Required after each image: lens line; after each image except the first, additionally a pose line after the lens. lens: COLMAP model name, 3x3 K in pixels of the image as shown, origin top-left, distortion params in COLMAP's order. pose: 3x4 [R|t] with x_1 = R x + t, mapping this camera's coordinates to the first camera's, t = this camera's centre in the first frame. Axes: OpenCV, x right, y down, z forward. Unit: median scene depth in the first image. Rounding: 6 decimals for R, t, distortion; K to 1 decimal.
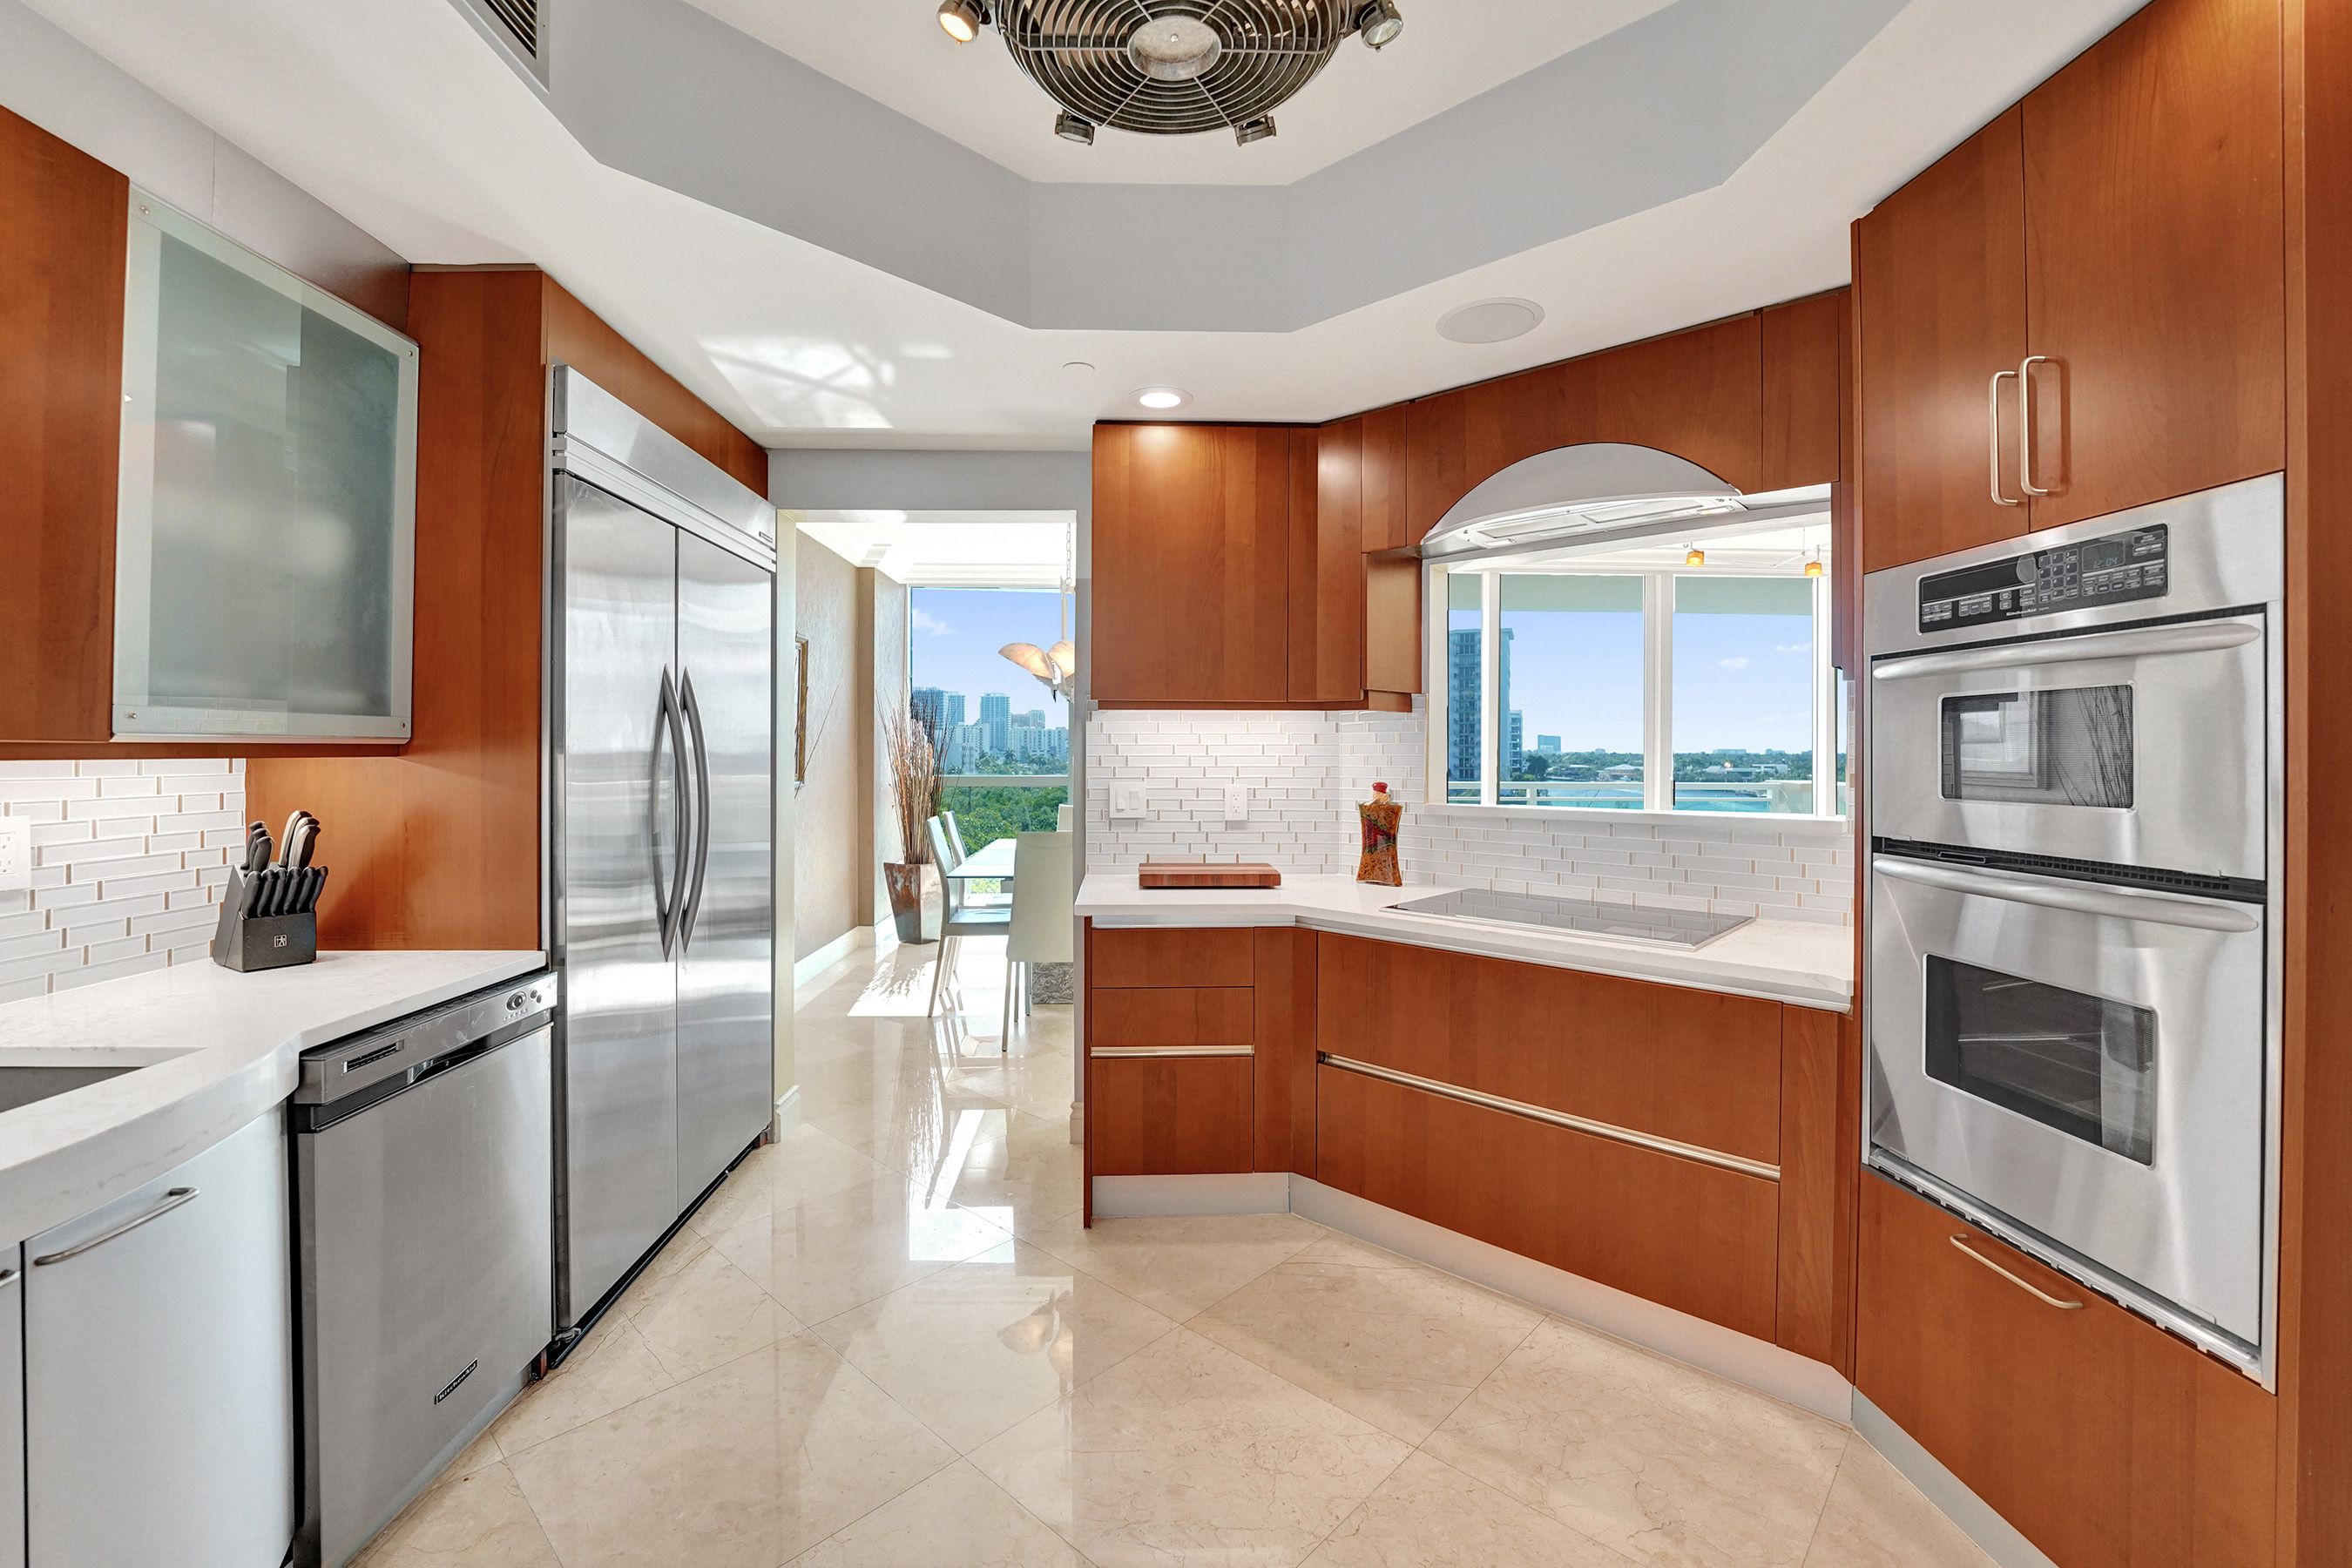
lens RADIAL K [[996.1, 0, 1130.3], [0, 996.1, 748.6], [0, 0, 1]] dist [-0.033125, 0.005413]
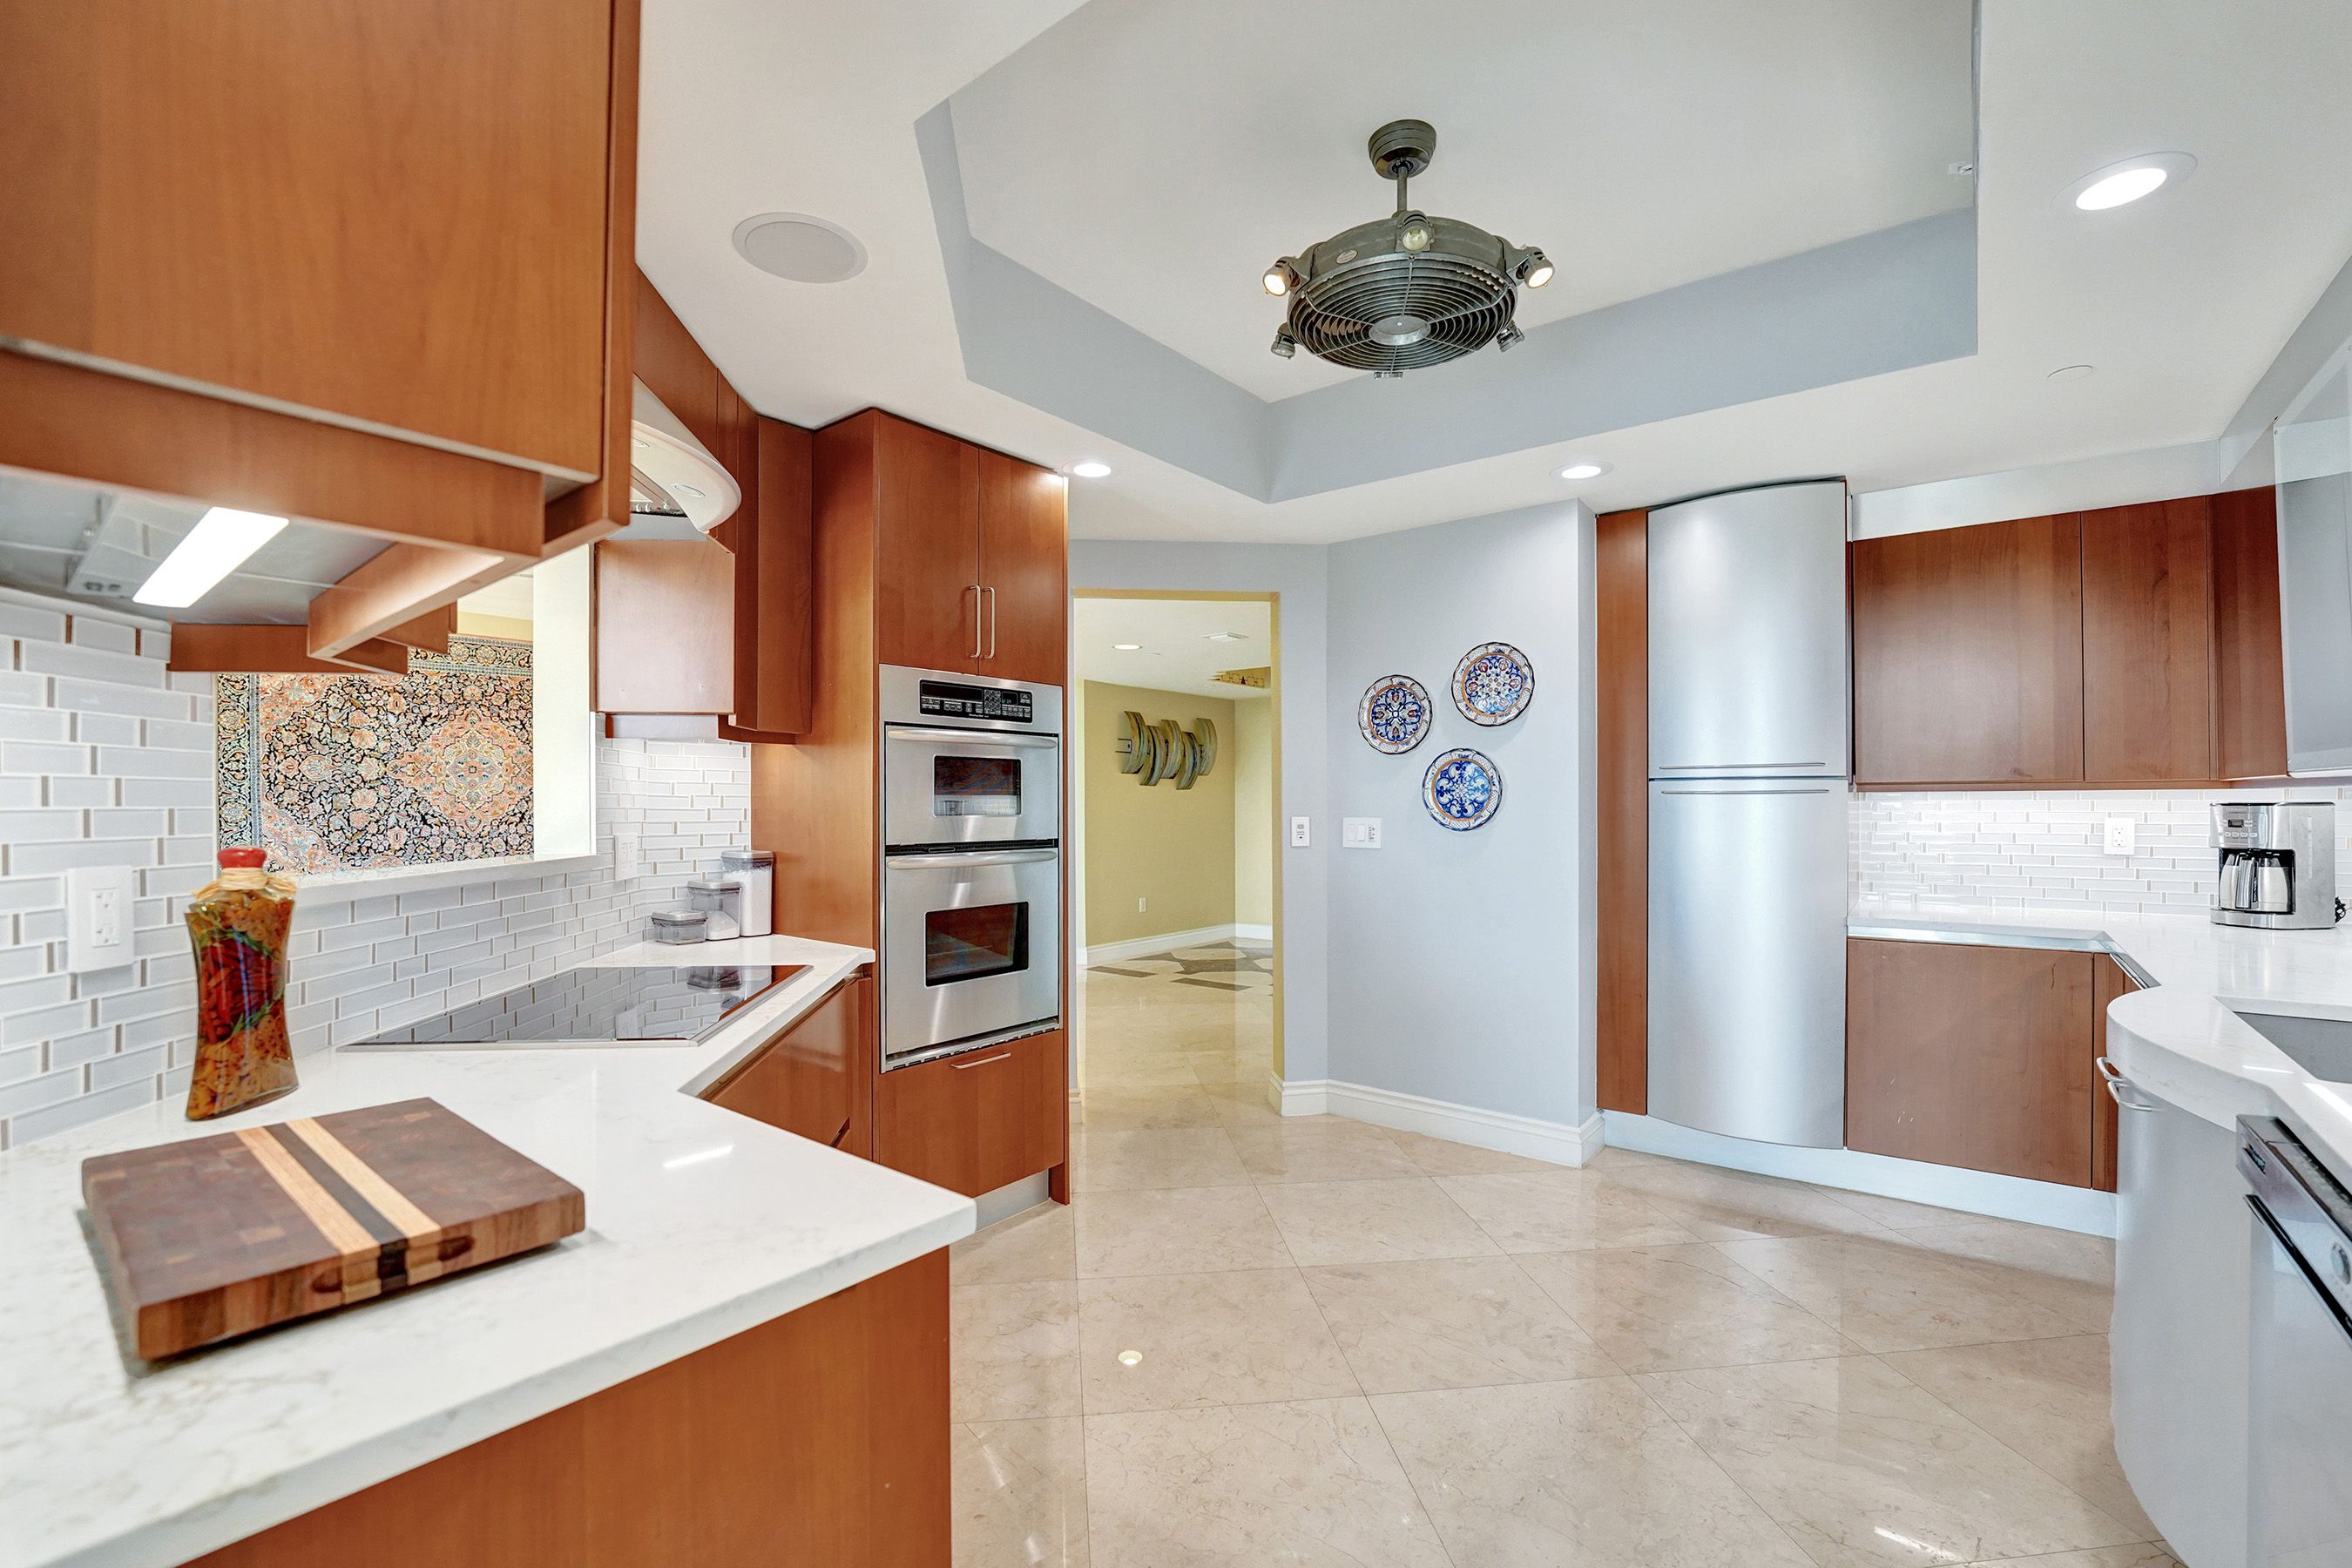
lens RADIAL K [[996.1, 0, 1141.0], [0, 996.1, 804.8], [0, 0, 1]] dist [-0.033125, 0.005413]
pose [[-0.751669, -0.006035, 0.659513, -0.548364], [-0.008005, 0.999968, 0.000027, 0.028295], [-0.659492, -0.005259, -0.751693, 2.026047]]
